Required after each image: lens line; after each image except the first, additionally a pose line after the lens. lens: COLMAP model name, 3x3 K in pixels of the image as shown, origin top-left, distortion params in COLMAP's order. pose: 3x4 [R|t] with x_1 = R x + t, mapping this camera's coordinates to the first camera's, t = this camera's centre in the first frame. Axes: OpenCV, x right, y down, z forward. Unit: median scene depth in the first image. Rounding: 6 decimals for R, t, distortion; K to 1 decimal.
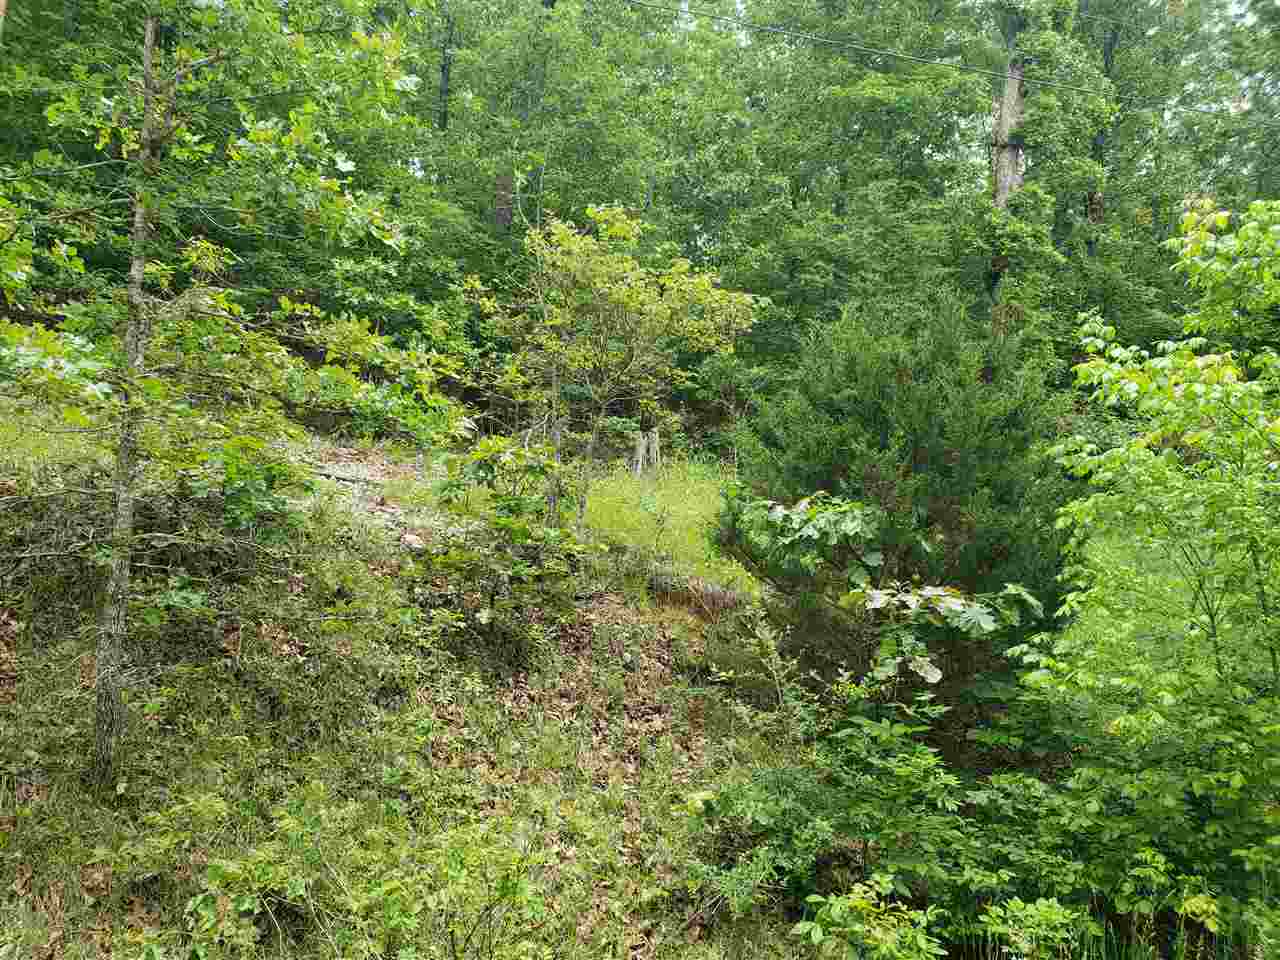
lens RADIAL K [[995.3, 0, 630.3], [0, 995.3, 505.6], [0, 0, 1]] dist [0.094977, -0.158746]
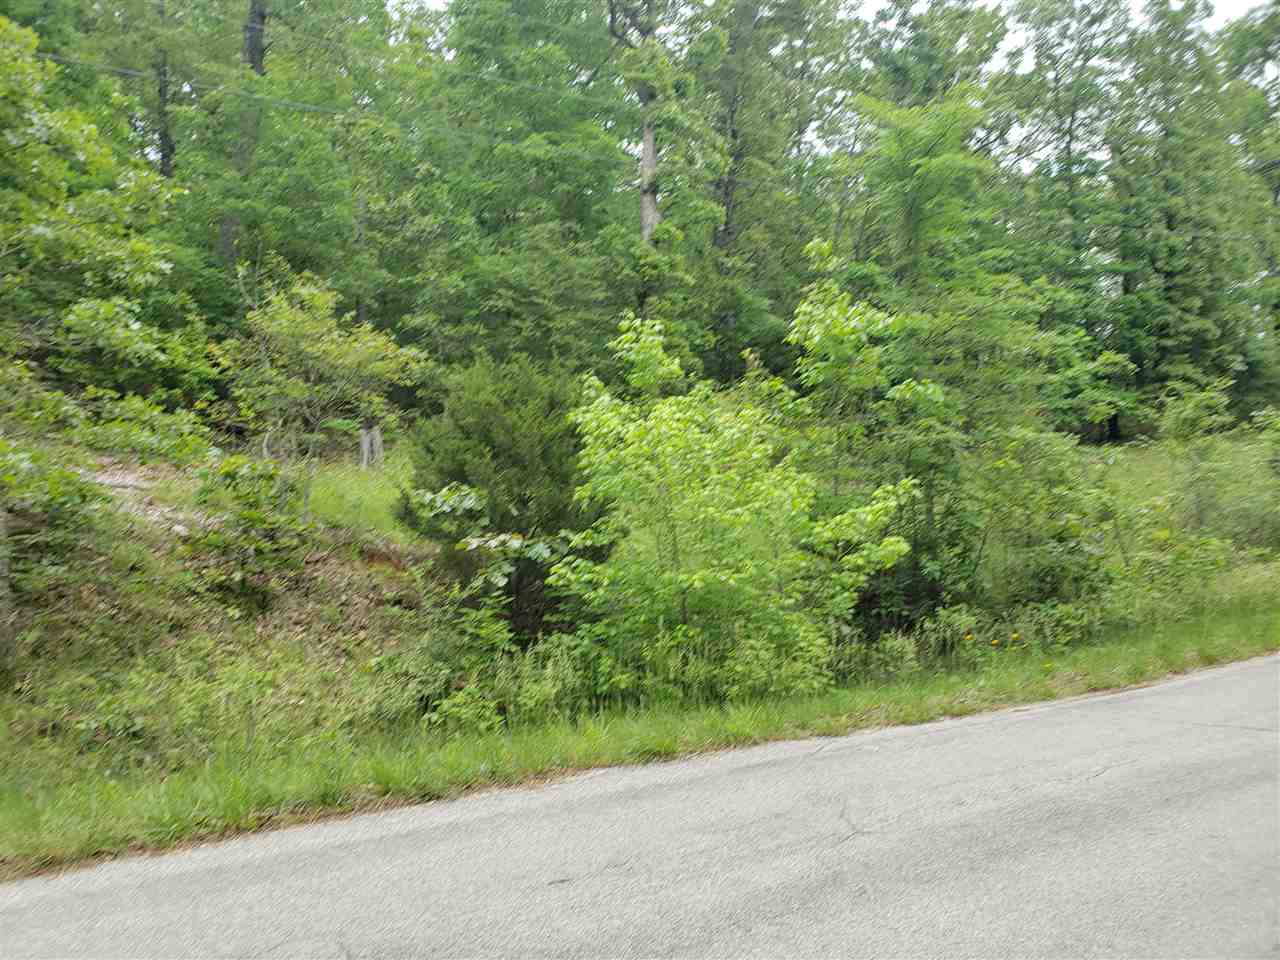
lens RADIAL K [[976.3, 0, 625.9], [0, 976.3, 531.7], [0, 0, 1]] dist [0.028273, -0.004021]
pose [[0.971286, -0.068195, 0.227930, 0.093168], [0.055030, 0.996455, 0.063633, -0.019626], [-0.231462, -0.049263, 0.971596, -0.594647]]
